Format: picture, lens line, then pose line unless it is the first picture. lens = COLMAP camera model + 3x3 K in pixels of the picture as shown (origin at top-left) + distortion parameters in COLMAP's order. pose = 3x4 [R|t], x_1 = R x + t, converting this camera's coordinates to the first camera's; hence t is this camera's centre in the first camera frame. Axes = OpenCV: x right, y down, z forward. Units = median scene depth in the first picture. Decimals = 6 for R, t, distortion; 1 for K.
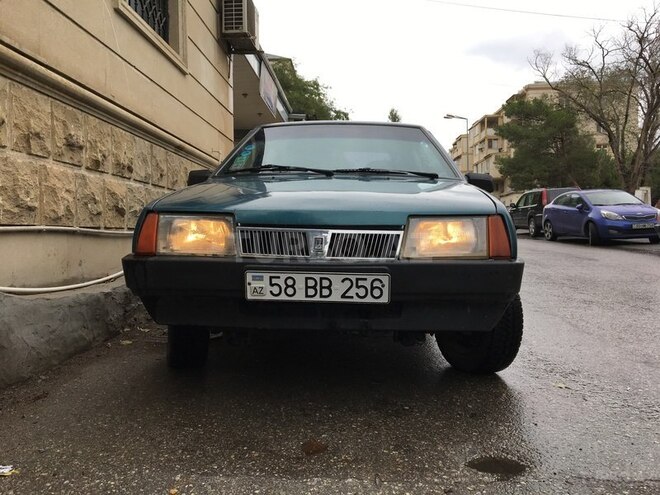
lens RADIAL K [[561.7, 0, 330.8], [0, 561.7, 247.7], [0, 0, 1]] dist [0.052585, -0.058424]
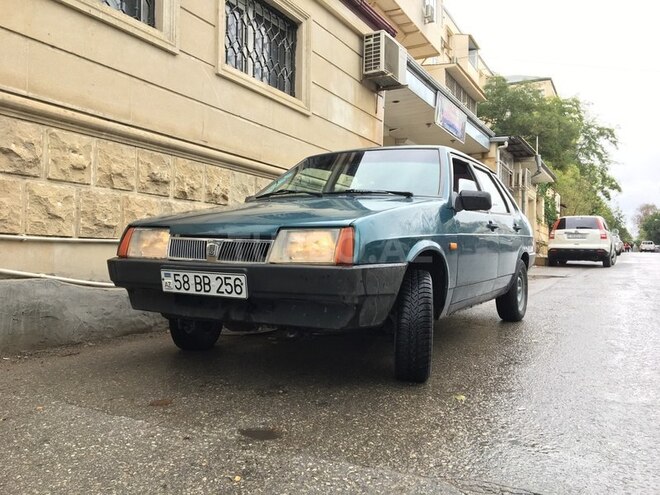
lens RADIAL K [[561.7, 0, 332.7], [0, 561.7, 248.8], [0, 0, 1]] dist [0.052585, -0.058424]
pose [[0.893805, 0.010002, -0.448344, 0.766862], [-0.030952, 0.998743, -0.039425, 0.030872], [0.447387, 0.049116, 0.892991, -0.010983]]
